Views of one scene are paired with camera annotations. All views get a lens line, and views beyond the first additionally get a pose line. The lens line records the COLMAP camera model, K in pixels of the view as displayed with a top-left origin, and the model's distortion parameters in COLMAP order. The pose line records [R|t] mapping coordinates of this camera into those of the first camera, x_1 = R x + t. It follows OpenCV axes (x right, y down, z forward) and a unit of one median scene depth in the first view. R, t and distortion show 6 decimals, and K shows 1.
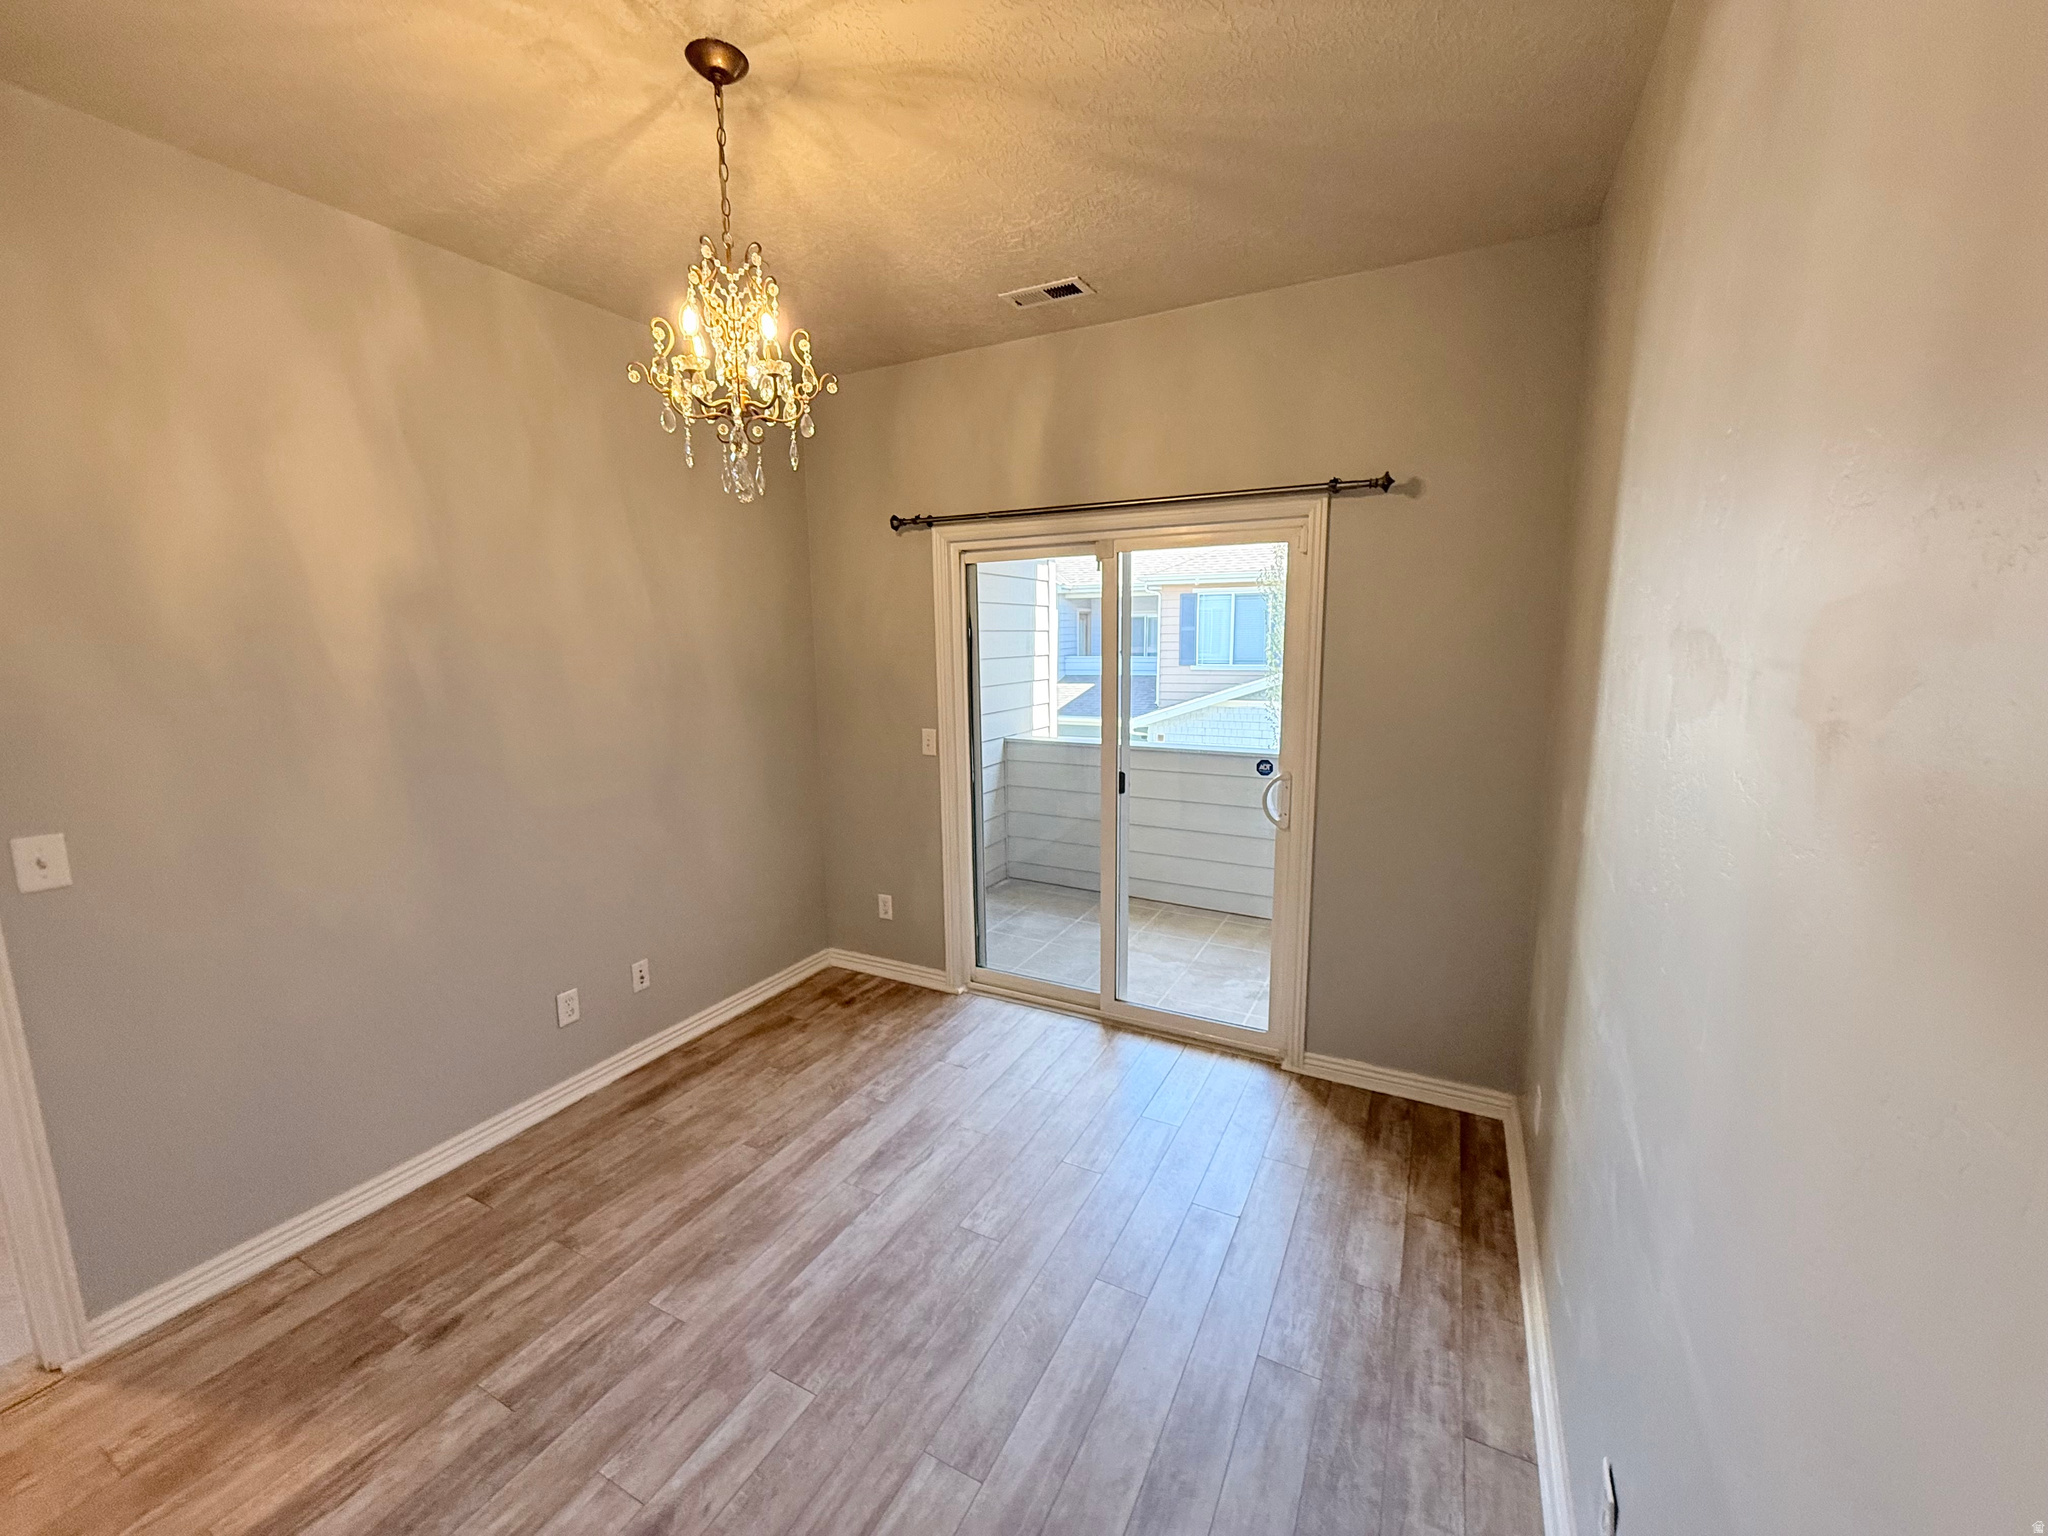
lens RADIAL K [[812.9, 0, 1031.3], [0, 812.9, 764.3], [0, 0, 1]] dist [-0.001208, 0.000093]
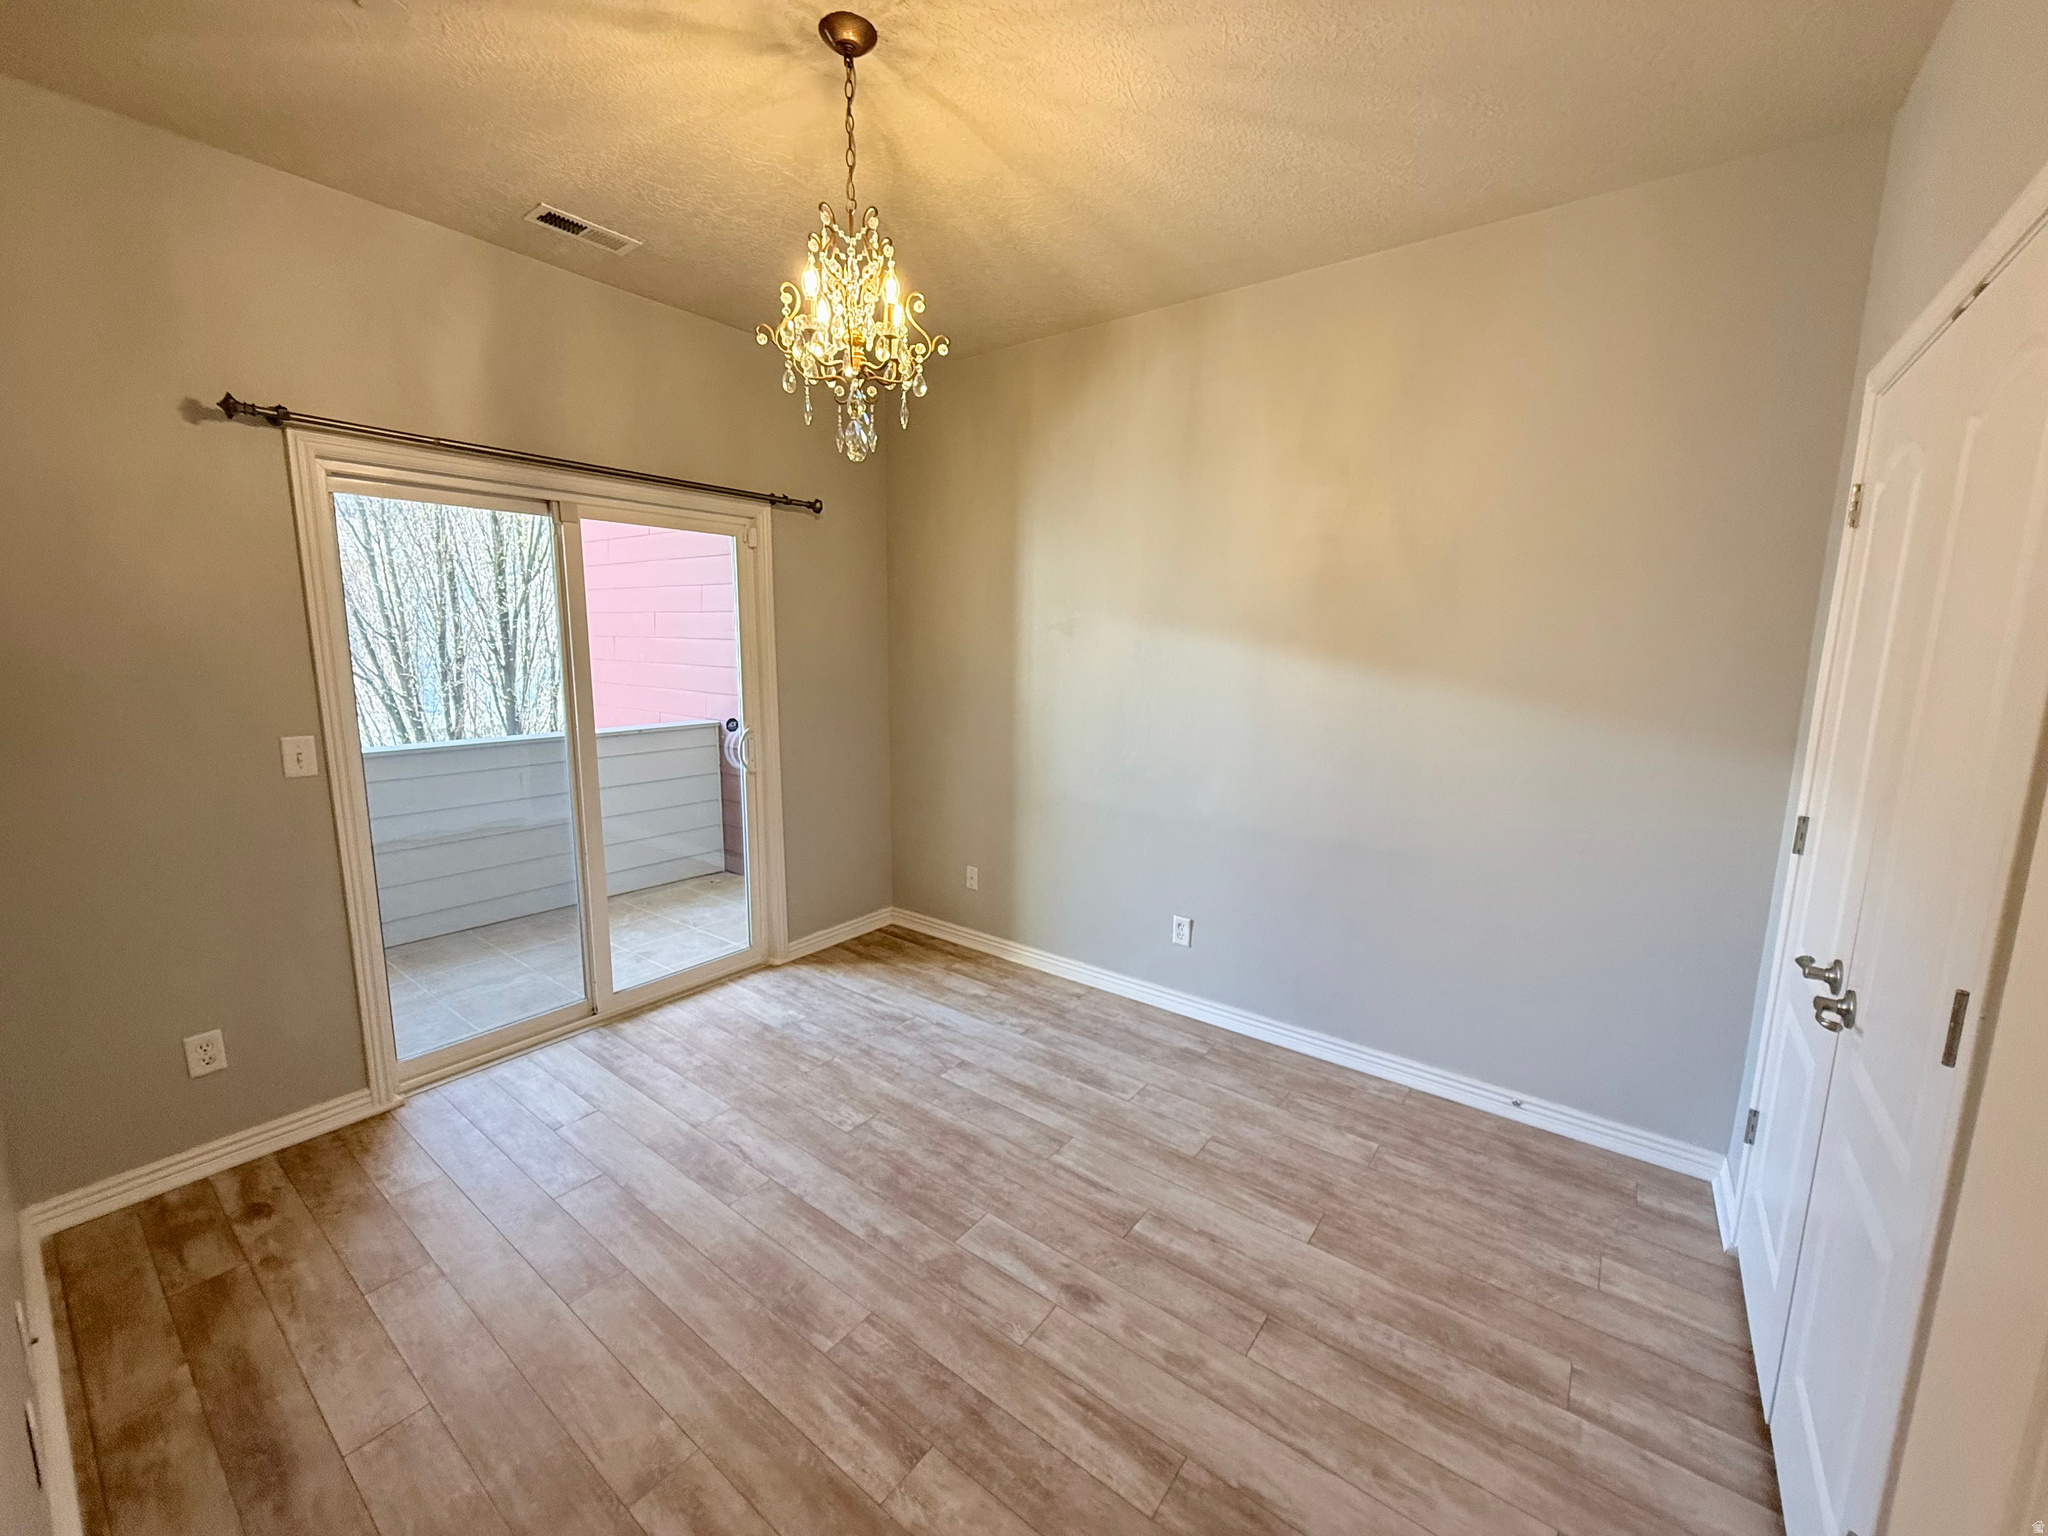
lens RADIAL K [[812.9, 0, 1027.2], [0, 812.9, 768.0], [0, 0, 1]] dist [-0.001208, 0.000093]
pose [[0.163040, -0.147800, 0.975486, -0.894090], [0.140429, 0.982126, 0.125335, -0.025273], [-0.976574, 0.116552, 0.180881, 0.416346]]
